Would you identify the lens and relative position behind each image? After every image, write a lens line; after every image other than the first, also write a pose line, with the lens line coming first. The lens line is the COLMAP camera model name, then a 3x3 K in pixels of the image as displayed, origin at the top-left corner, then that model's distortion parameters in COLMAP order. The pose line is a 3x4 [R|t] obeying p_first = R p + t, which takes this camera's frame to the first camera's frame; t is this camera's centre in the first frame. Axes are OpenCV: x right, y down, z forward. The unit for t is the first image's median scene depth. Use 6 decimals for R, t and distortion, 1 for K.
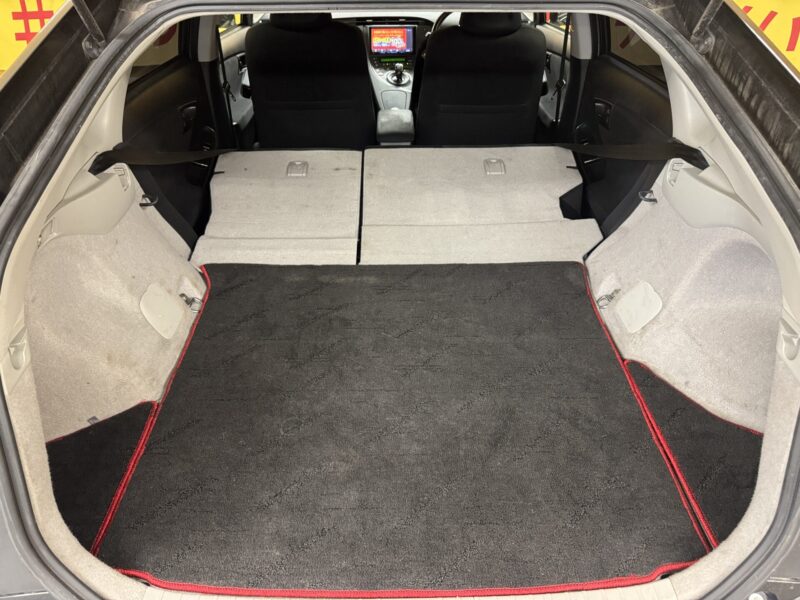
lens RADIAL K [[567.9, 0, 400.0], [0, 567.9, 300.0], [0, 0, 1]] dist [0.002468, -0.004216]
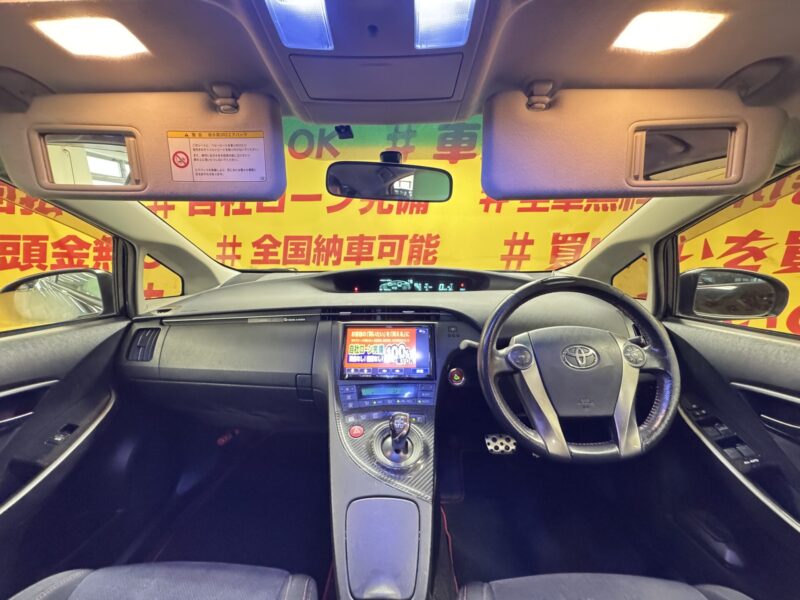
lens RADIAL K [[317.4, 0, 400.0], [0, 317.4, 300.0], [0, 0, 1]] dist [-0.000313, -0.000020]
pose [[0.999733, 0.006940, -0.022023, 0.002514], [-0.016268, 0.888584, -0.458426, -0.370351], [0.016388, 0.458662, 0.888459, 0.737937]]
